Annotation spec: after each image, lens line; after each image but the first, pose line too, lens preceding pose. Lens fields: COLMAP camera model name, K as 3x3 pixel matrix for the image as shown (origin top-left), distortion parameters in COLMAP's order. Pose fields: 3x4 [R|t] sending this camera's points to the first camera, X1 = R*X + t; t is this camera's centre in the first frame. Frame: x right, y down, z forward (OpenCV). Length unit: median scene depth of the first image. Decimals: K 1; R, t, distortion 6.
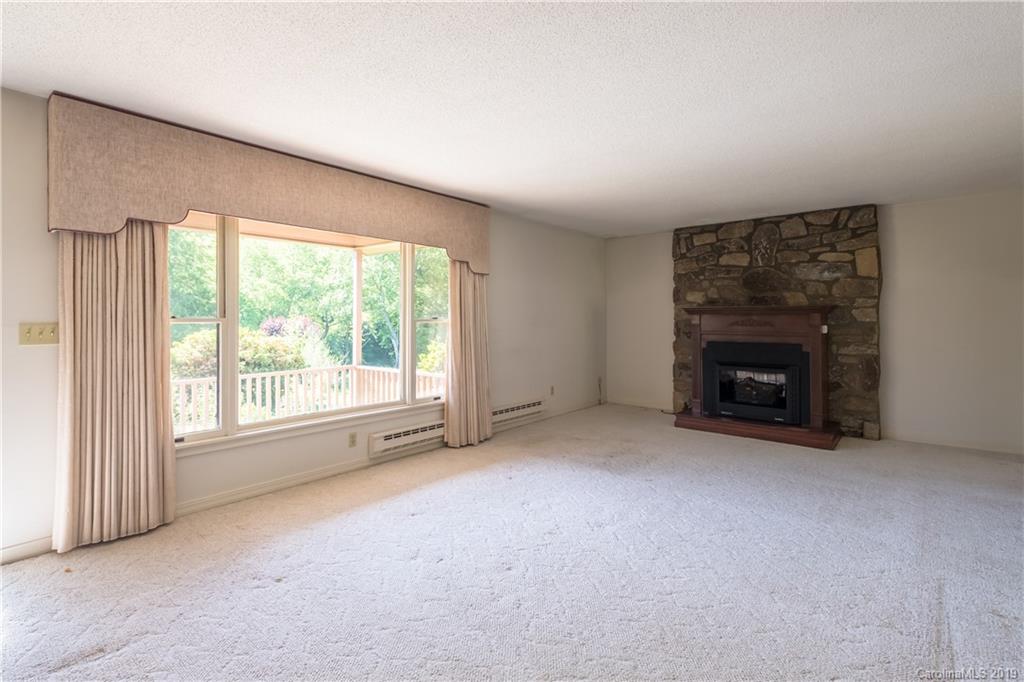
lens RADIAL K [[474.3, 0, 501.0], [0, 474.3, 319.0], [0, 0, 1]] dist [0.000871, 0.000628]
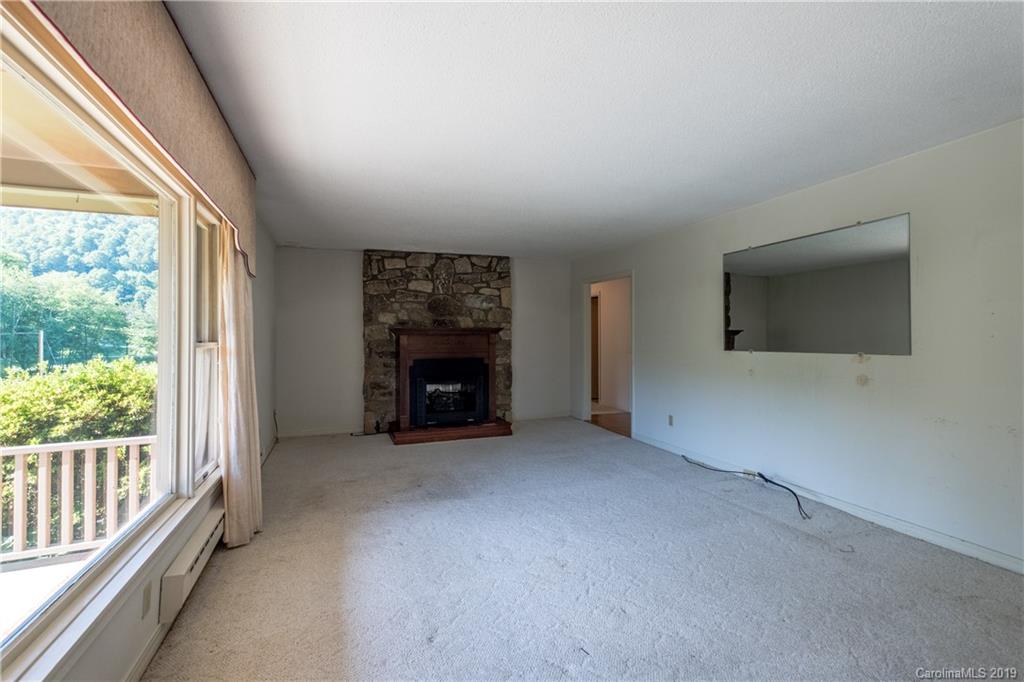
lens RADIAL K [[448.4, 0, 511.0], [0, 448.4, 335.4], [0, 0, 1]] dist [-0.002137, -0.000070]
pose [[0.496862, -0.001945, 0.867828, -0.333258], [0.008896, 0.999956, -0.002852, -0.003279], [-0.867784, 0.009137, 0.496857, 0.296081]]
